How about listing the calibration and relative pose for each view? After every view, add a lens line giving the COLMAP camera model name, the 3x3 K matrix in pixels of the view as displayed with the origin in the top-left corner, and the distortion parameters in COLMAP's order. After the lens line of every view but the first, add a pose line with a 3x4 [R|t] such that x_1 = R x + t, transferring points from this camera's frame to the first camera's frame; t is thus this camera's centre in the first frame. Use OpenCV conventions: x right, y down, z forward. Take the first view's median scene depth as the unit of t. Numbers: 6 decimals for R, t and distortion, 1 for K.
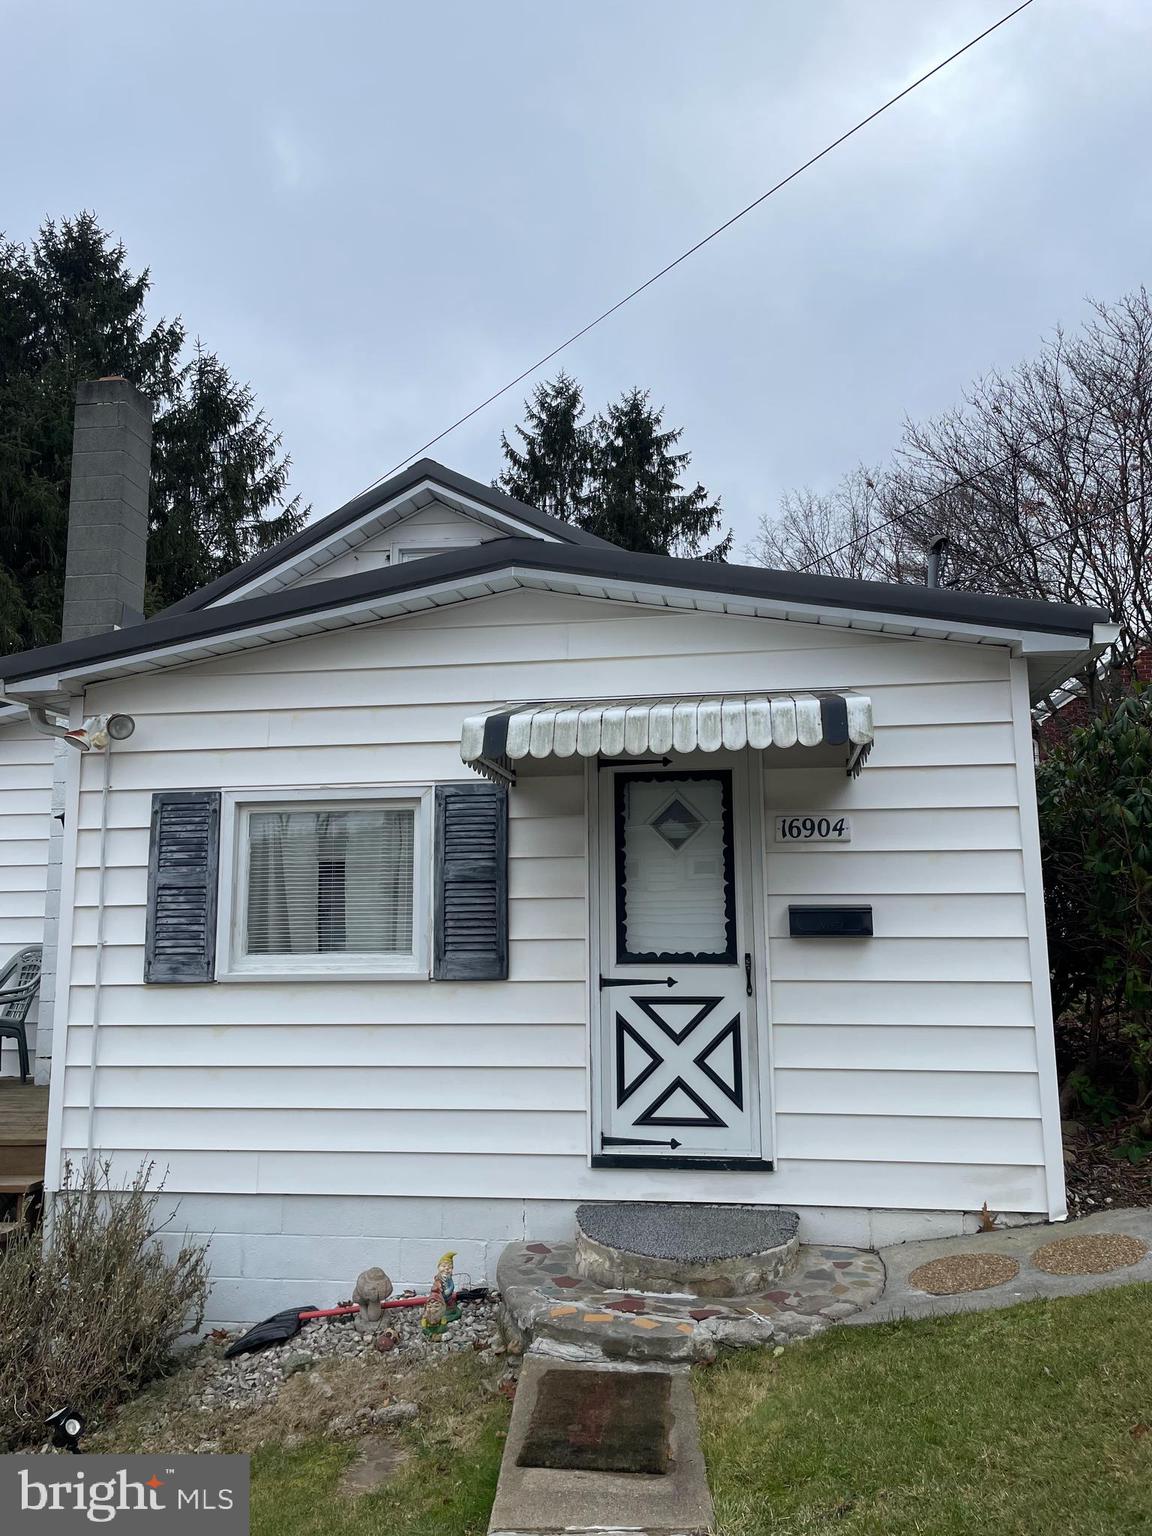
lens RADIAL K [[1160.9, 0, 578.4], [0, 1160.9, 755.8], [0, 0, 1]] dist [0.095182, -0.120592]
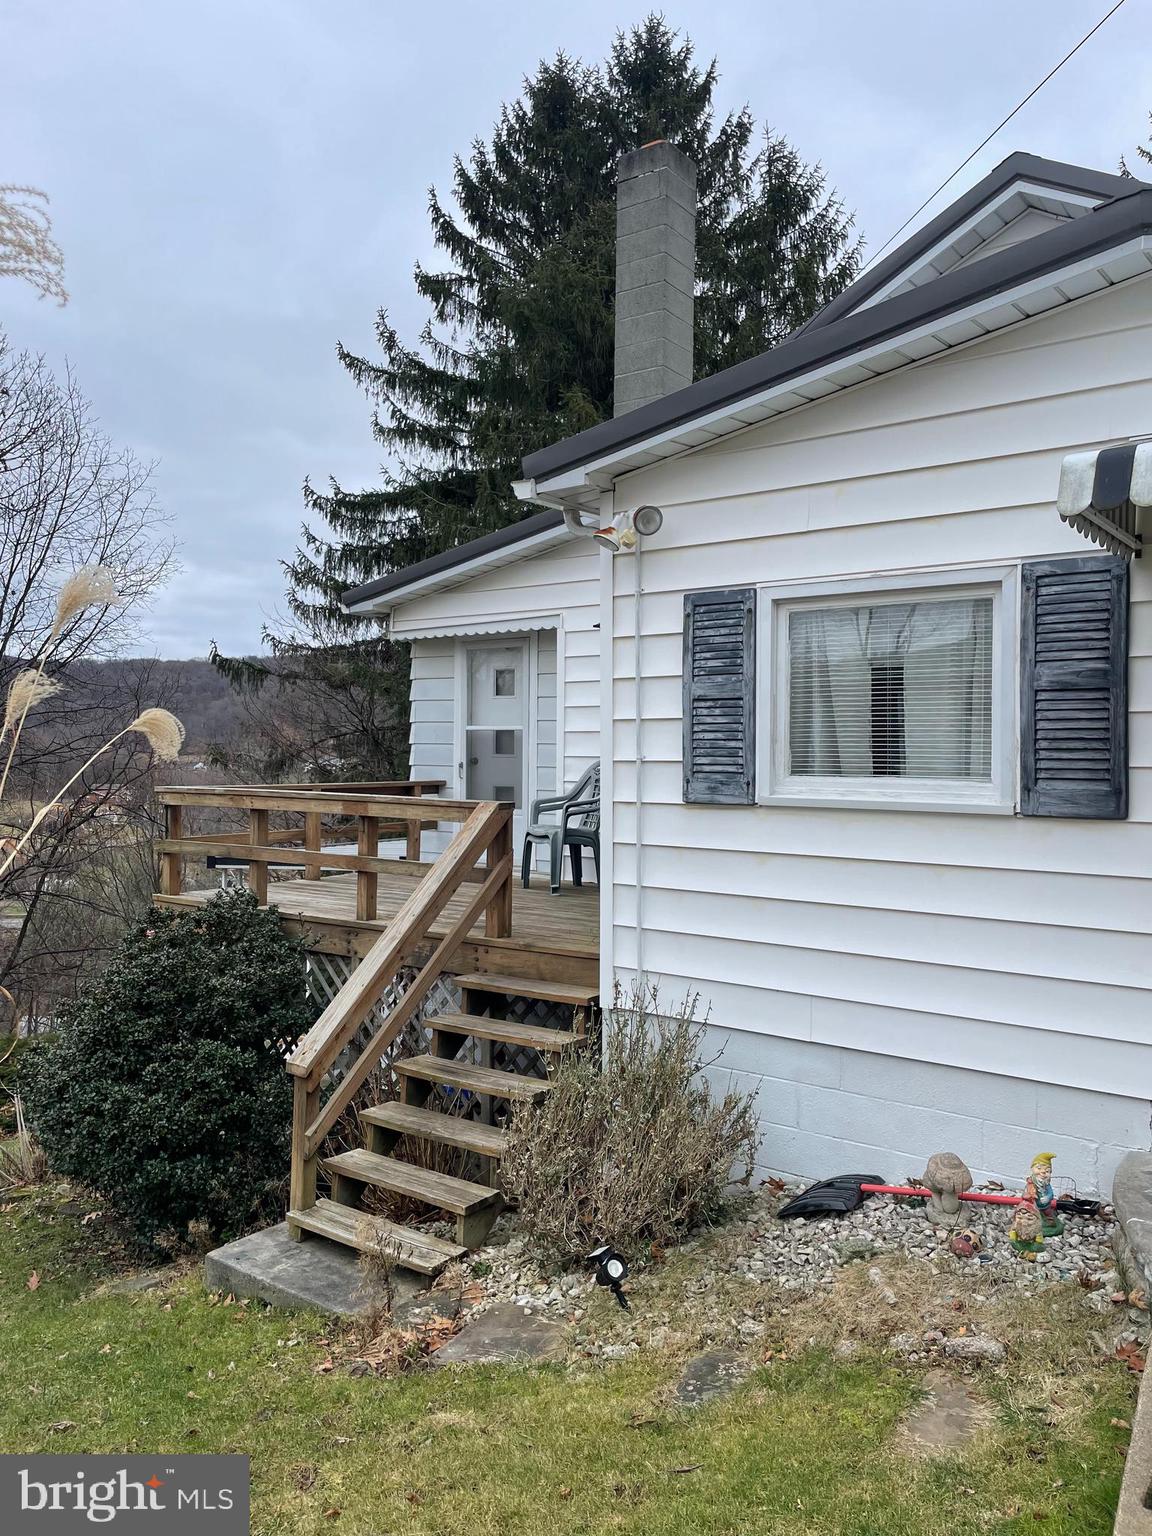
lens RADIAL K [[1160.9, 0, 580.6], [0, 1160.9, 752.2], [0, 0, 1]] dist [0.095182, -0.120592]
pose [[0.883050, 0.015699, -0.469016, -0.016884], [0.054829, 0.989144, 0.136339, 0.028039], [0.466064, -0.146110, 0.872603, 0.187879]]
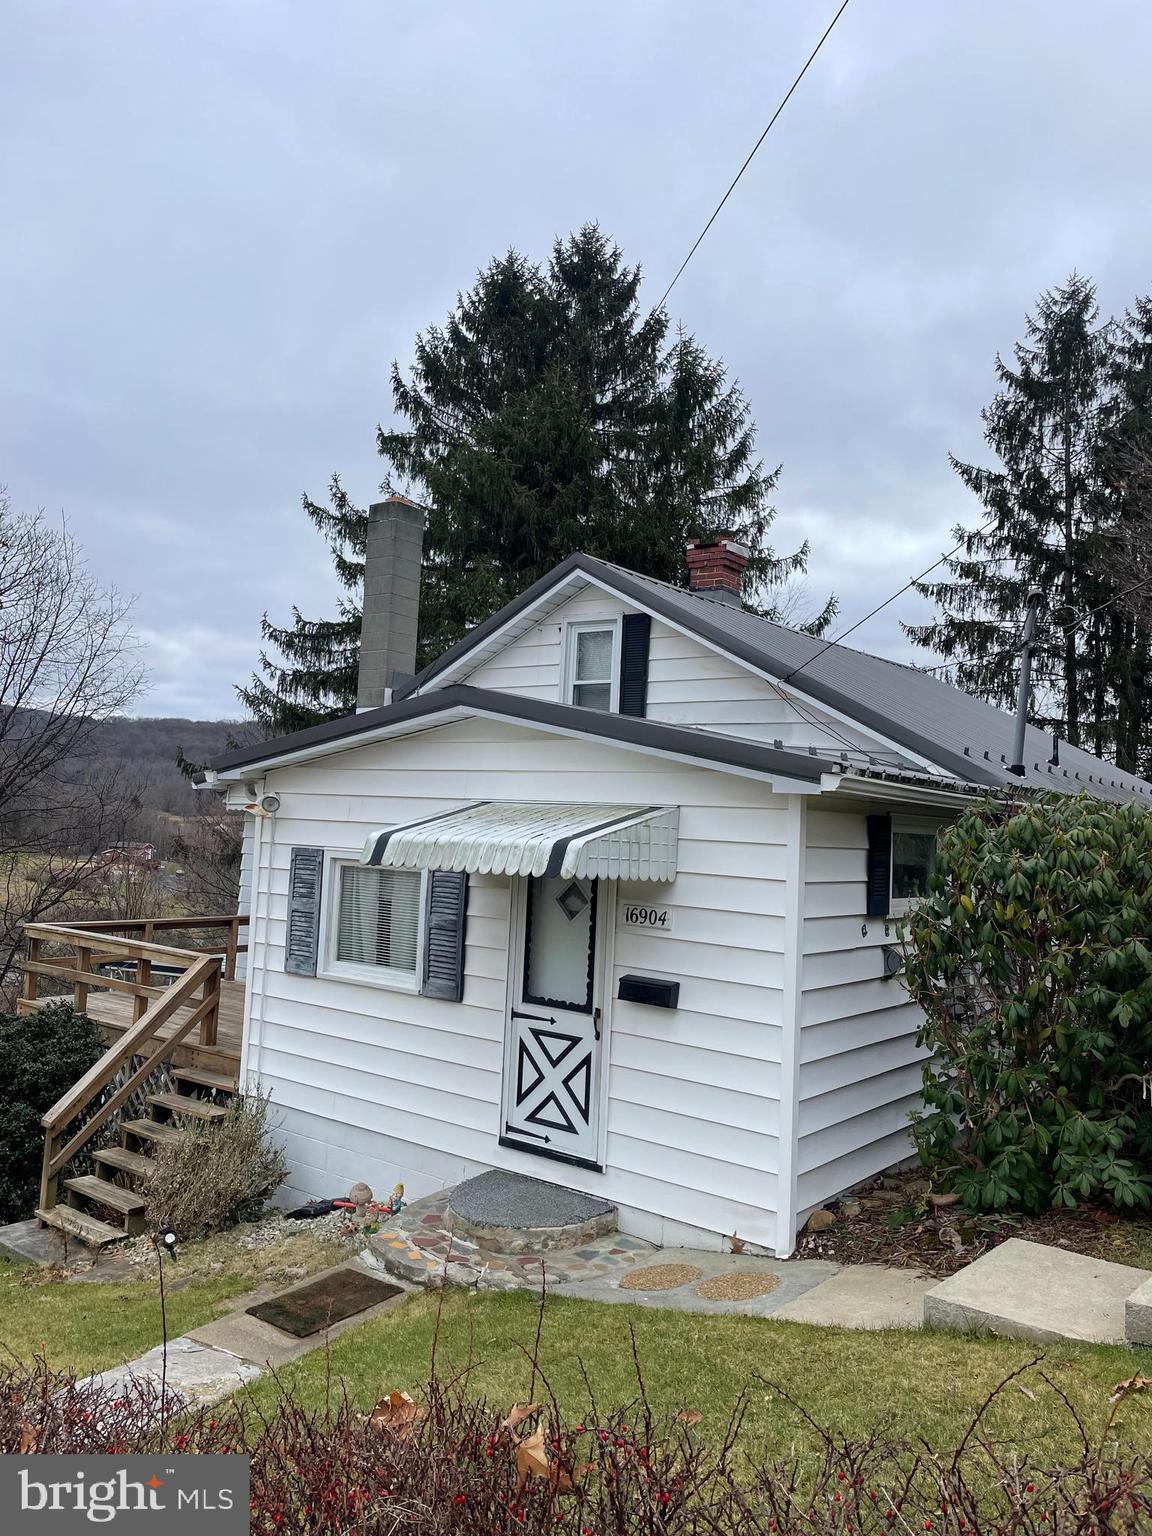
lens RADIAL K [[1160.9, 0, 560.7], [0, 1160.9, 763.8], [0, 0, 1]] dist [0.095182, -0.120592]
pose [[0.865973, 0.024067, -0.499512, 0.738226], [0.018580, 0.996603, 0.080228, -0.203888], [0.499746, -0.078757, 0.862584, -0.122431]]
